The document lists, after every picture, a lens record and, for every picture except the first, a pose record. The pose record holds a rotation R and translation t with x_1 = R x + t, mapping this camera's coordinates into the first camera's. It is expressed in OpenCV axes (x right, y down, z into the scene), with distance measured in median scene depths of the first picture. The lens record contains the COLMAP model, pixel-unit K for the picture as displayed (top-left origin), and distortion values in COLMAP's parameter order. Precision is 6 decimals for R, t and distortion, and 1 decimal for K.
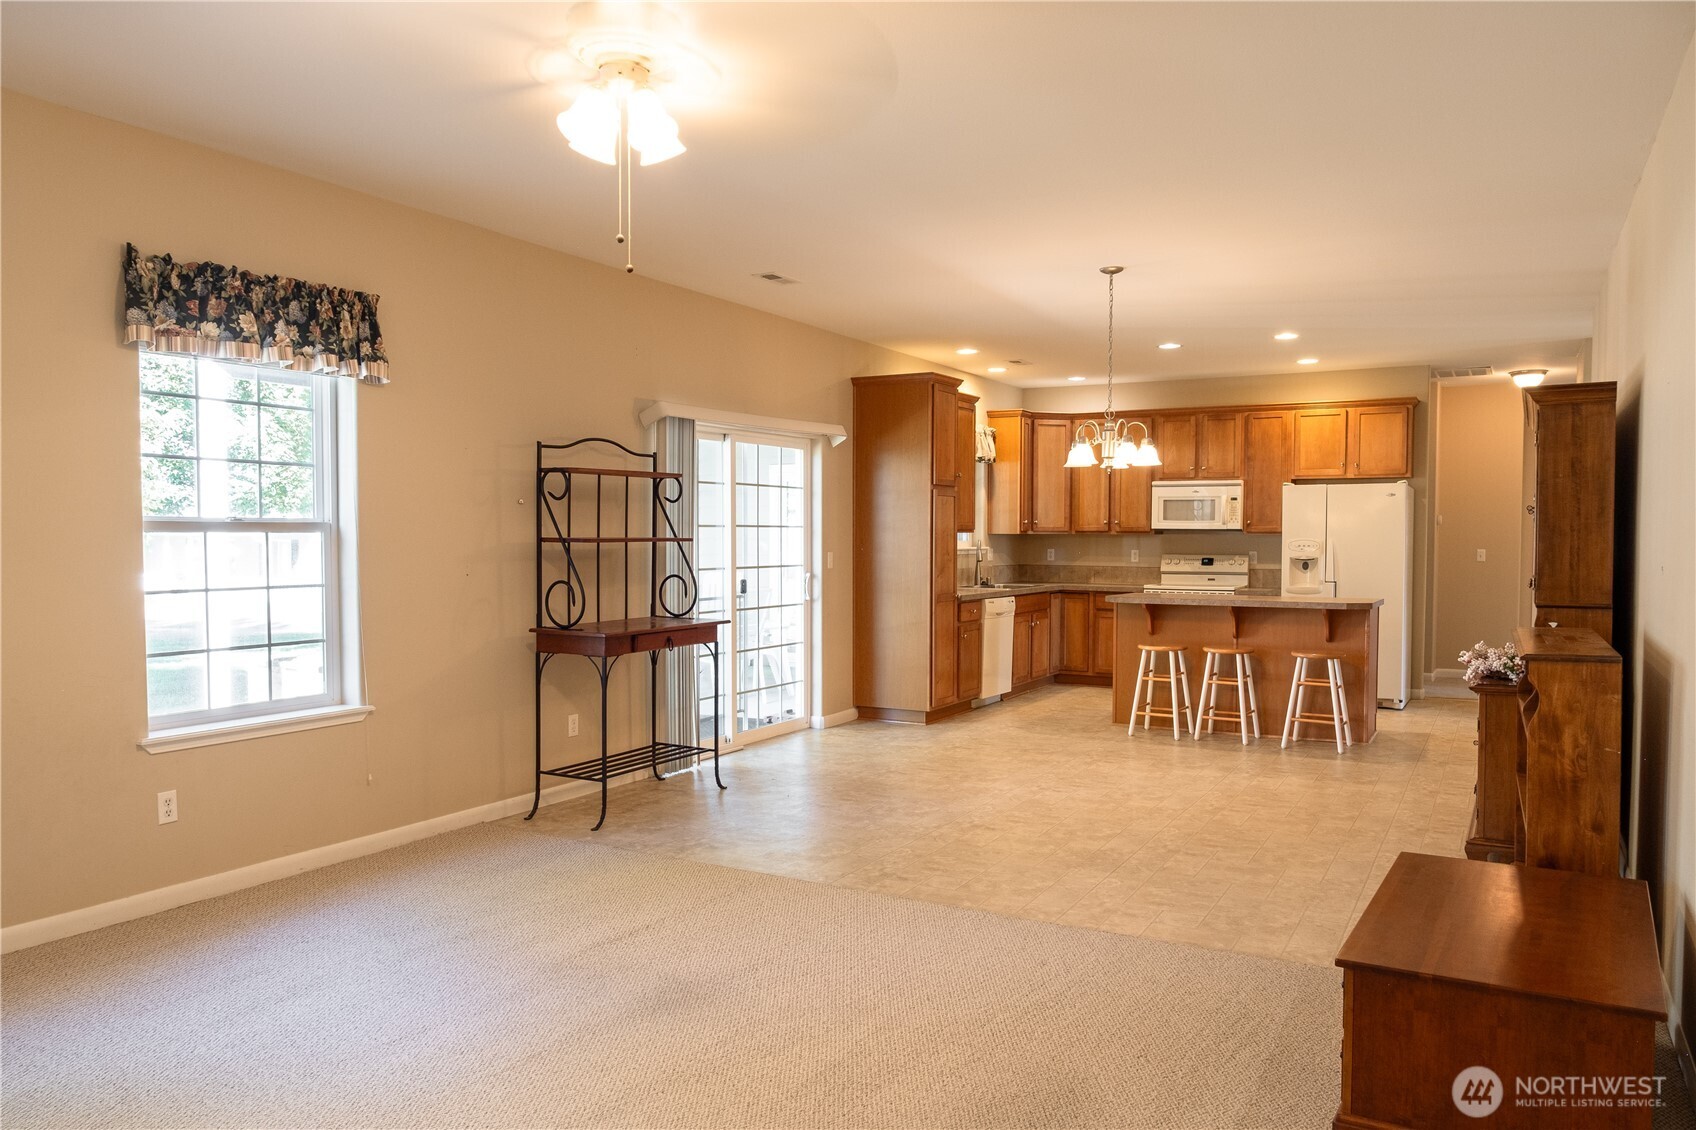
lens RADIAL K [[1153.4, 0, 841.7], [0, 1153.4, 579.0], [0, 0, 1]] dist [-0.028199, 0.010115]
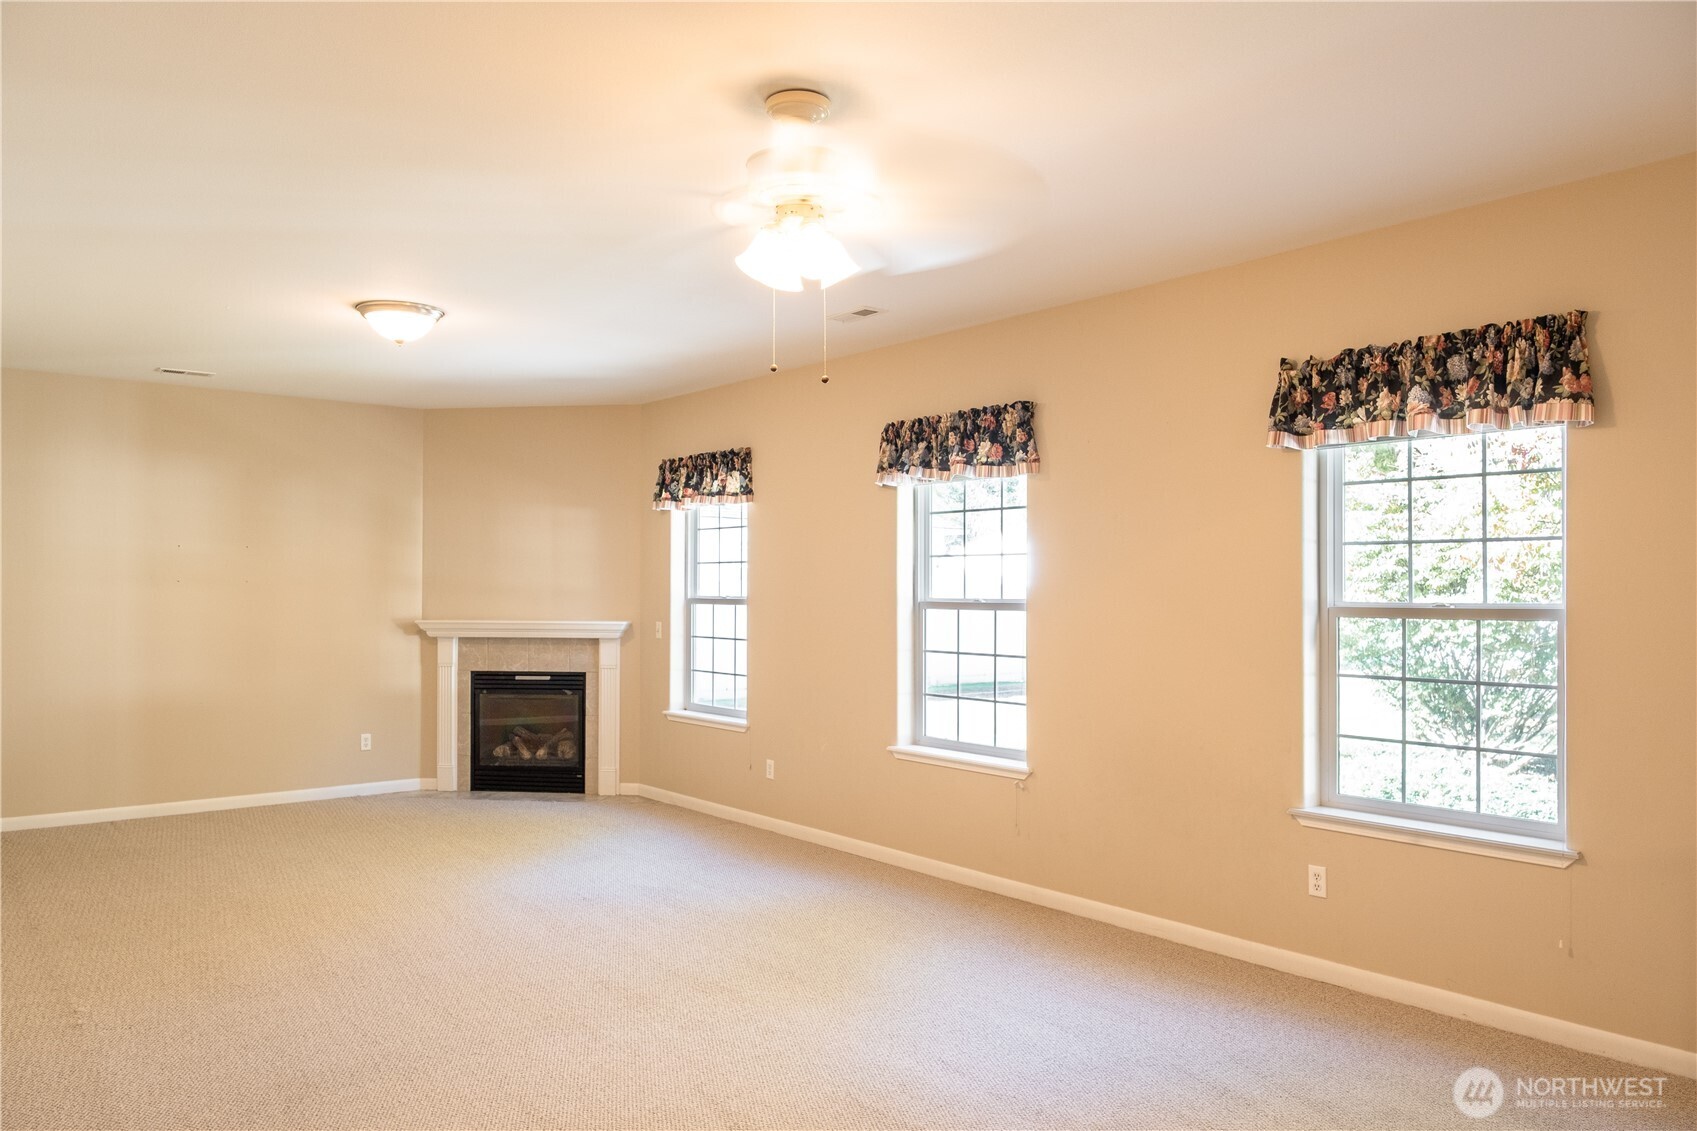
lens RADIAL K [[1136.1, 0, 857.9], [0, 1136.1, 595.7], [0, 0, 1]] dist [-0.022706, 0.003798]
pose [[-0.332204, 0.003038, -0.943203, 0.276428], [-0.040597, 0.999022, 0.017516, -0.032784], [0.942334, 0.044110, -0.331756, 0.494251]]
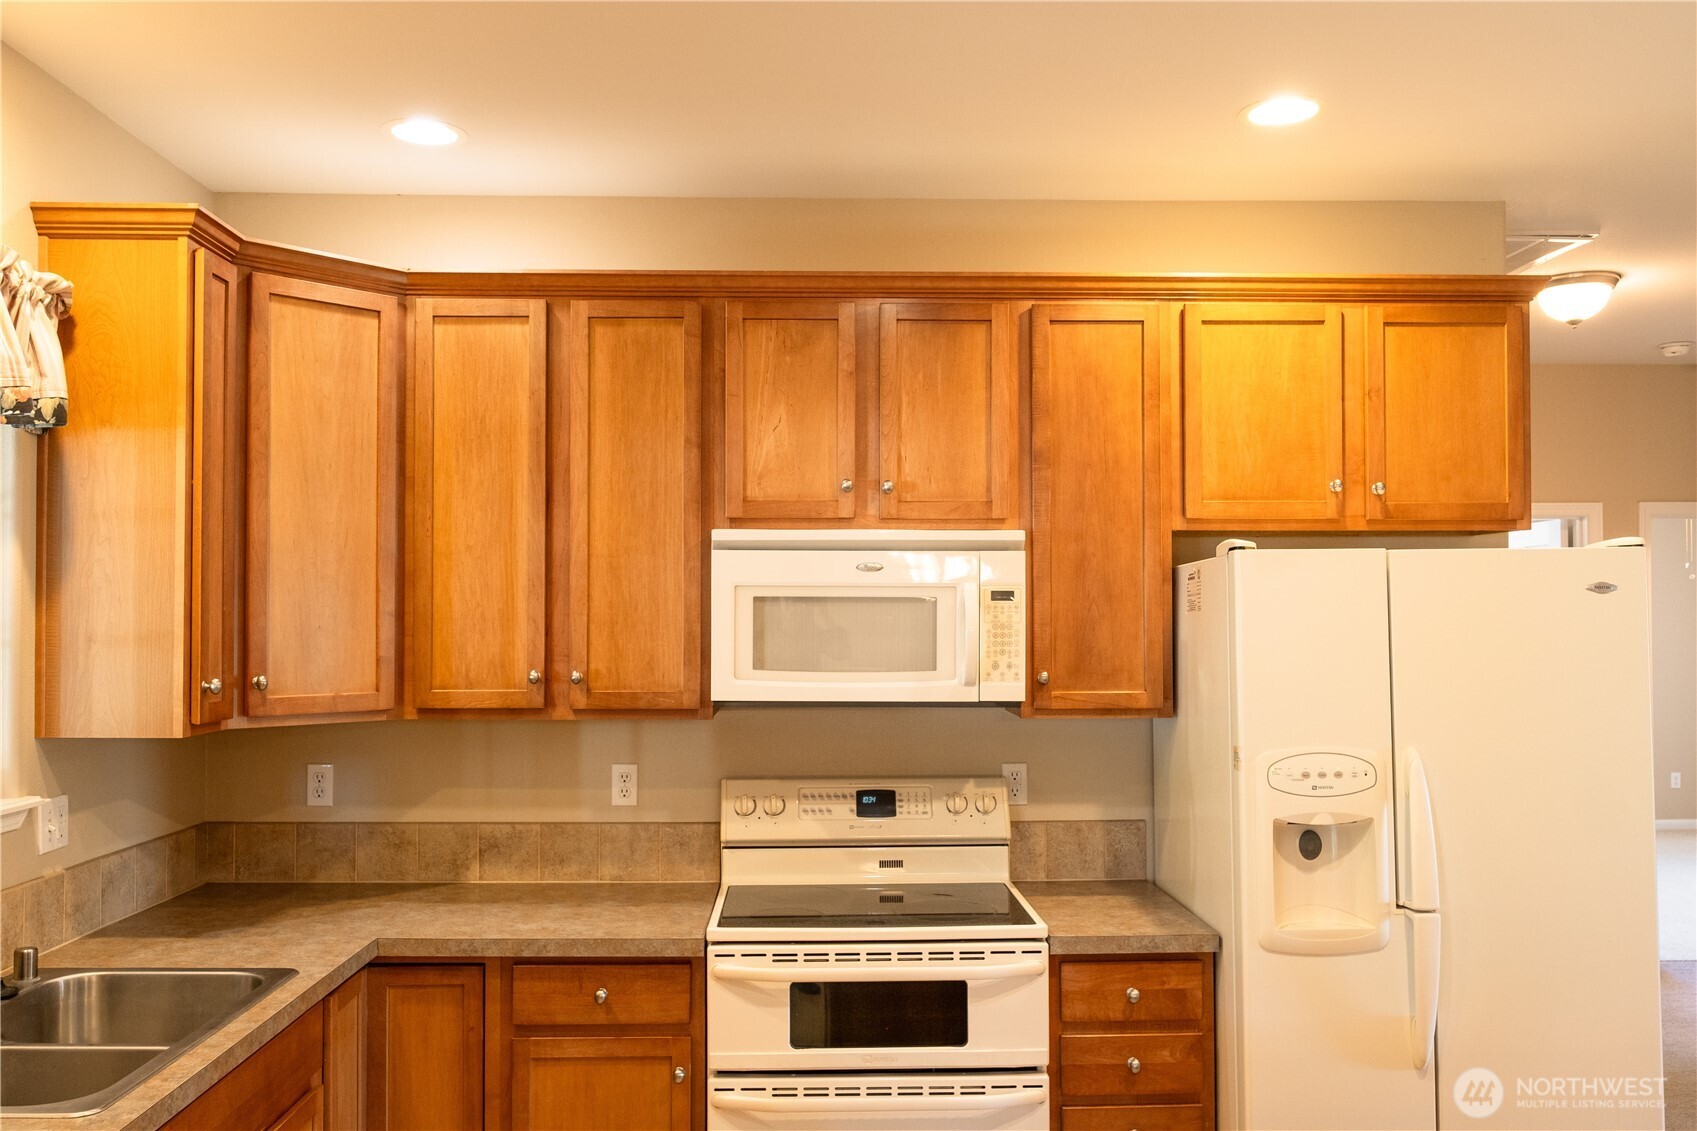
lens RADIAL K [[1364.4, 0, 819.8], [0, 1364.4, 587.8], [0, 0, 1]] dist [-0.006097, -0.005558]
pose [[0.856794, 0.008317, 0.515592, 0.162611], [0.023887, 0.998156, -0.055796, -0.067793], [-0.515105, 0.060121, 0.855016, 0.927008]]
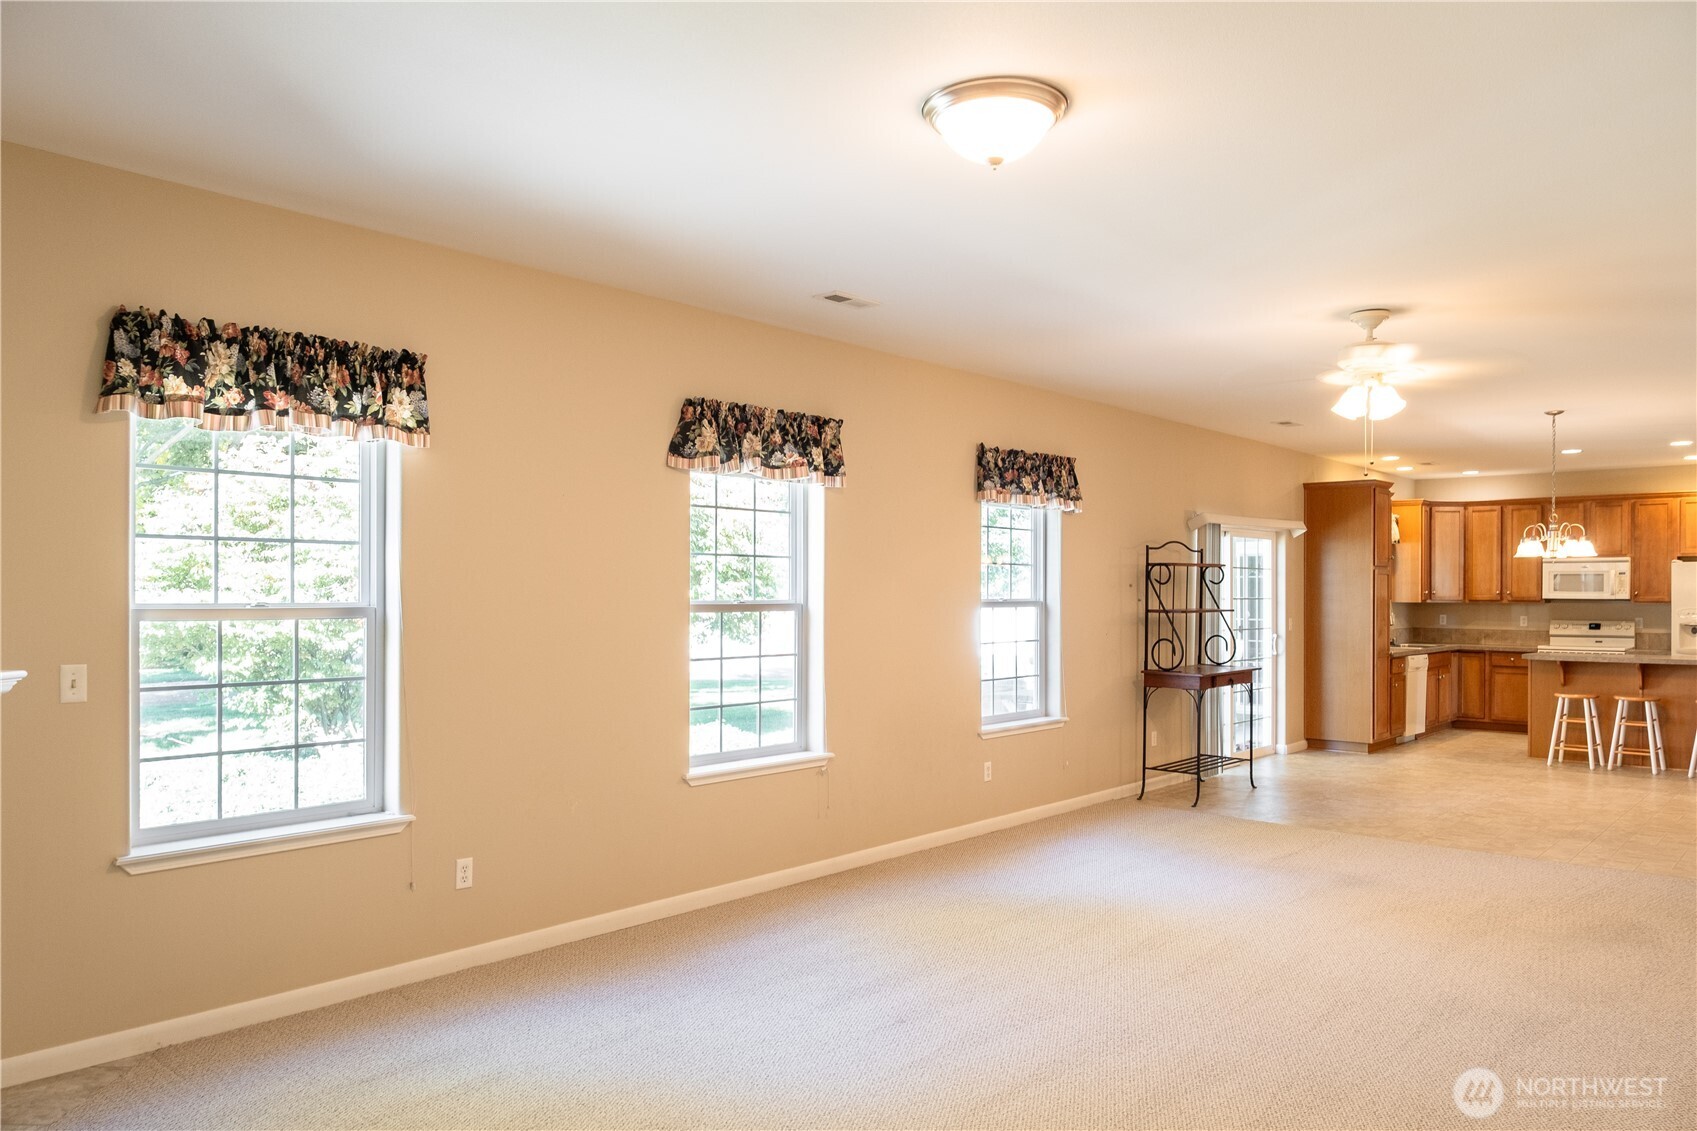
lens RADIAL K [[1136.1, 0, 857.9], [0, 1136.1, 595.7], [0, 0, 1]] dist [-0.022706, 0.003798]
pose [[0.976882, 0.000383, -0.213780, -0.221676], [-0.008304, 0.999312, -0.036153, 0.001734], [0.213619, 0.037093, 0.976213, -0.363560]]
